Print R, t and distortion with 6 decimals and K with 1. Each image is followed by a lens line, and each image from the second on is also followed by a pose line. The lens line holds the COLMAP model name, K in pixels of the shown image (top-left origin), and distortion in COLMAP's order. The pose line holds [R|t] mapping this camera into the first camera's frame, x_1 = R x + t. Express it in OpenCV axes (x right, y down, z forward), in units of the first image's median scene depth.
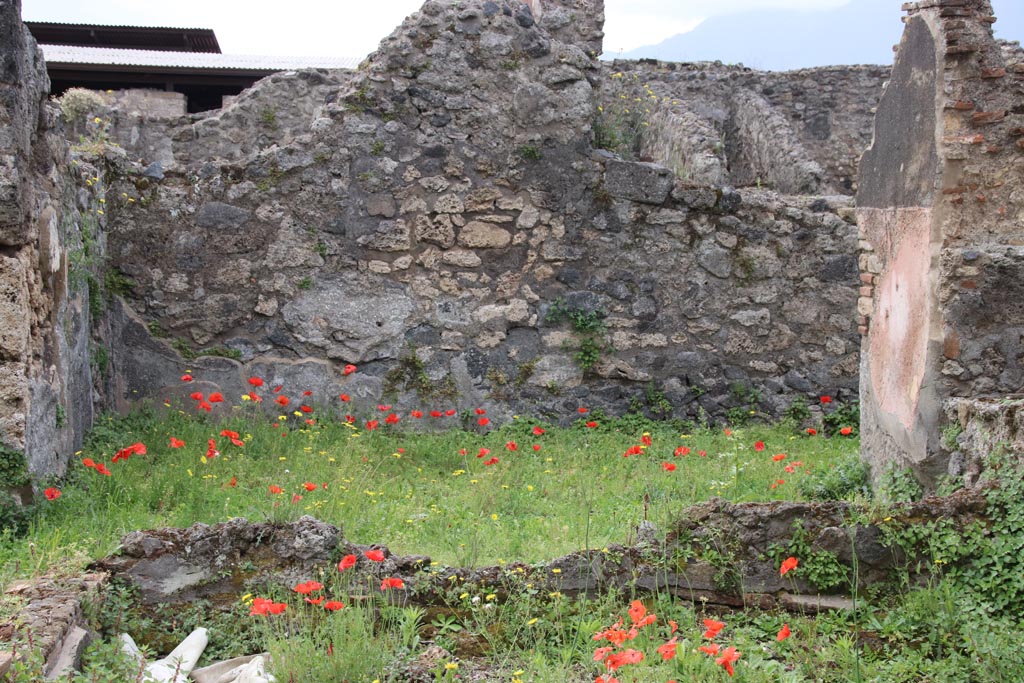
lens RADIAL K [[1810.2, 0, 543.7], [0, 1810.2, 346.8], [0, 0, 1]] dist [0.461966, 0.000000]
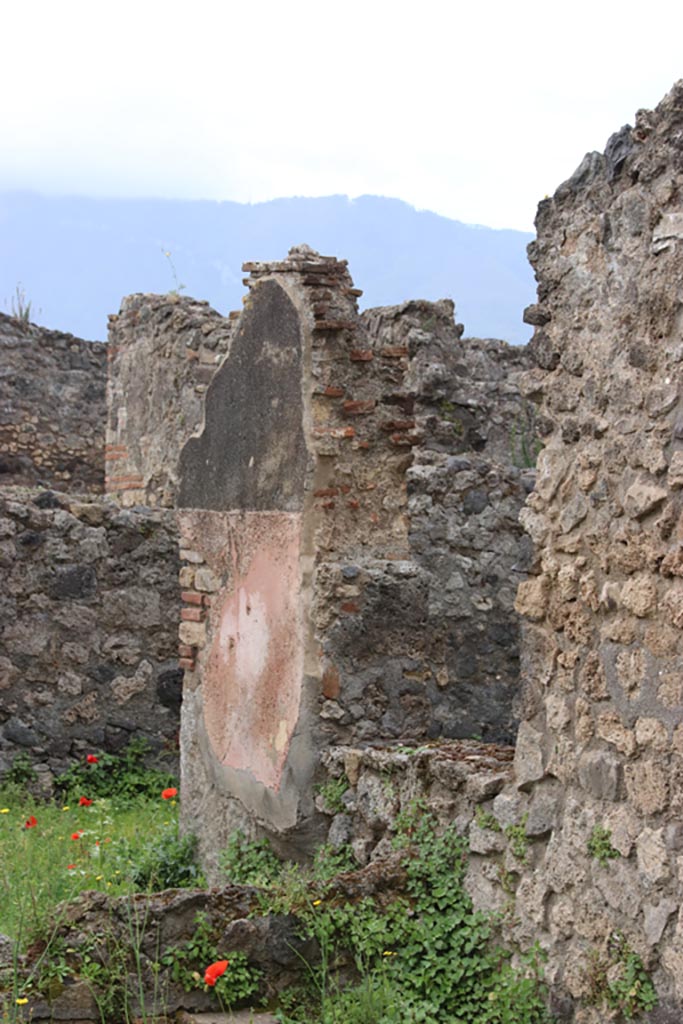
lens RADIAL K [[2524.6, 0, 329.3], [0, 2524.6, 527.5], [0, 0, 1]] dist [0.736679, 0.000000]
pose [[0.921373, 0.008369, 0.388589, -0.212357], [0.014493, 0.998333, -0.055863, -0.006348], [-0.388409, 0.057103, 0.919716, -0.029259]]
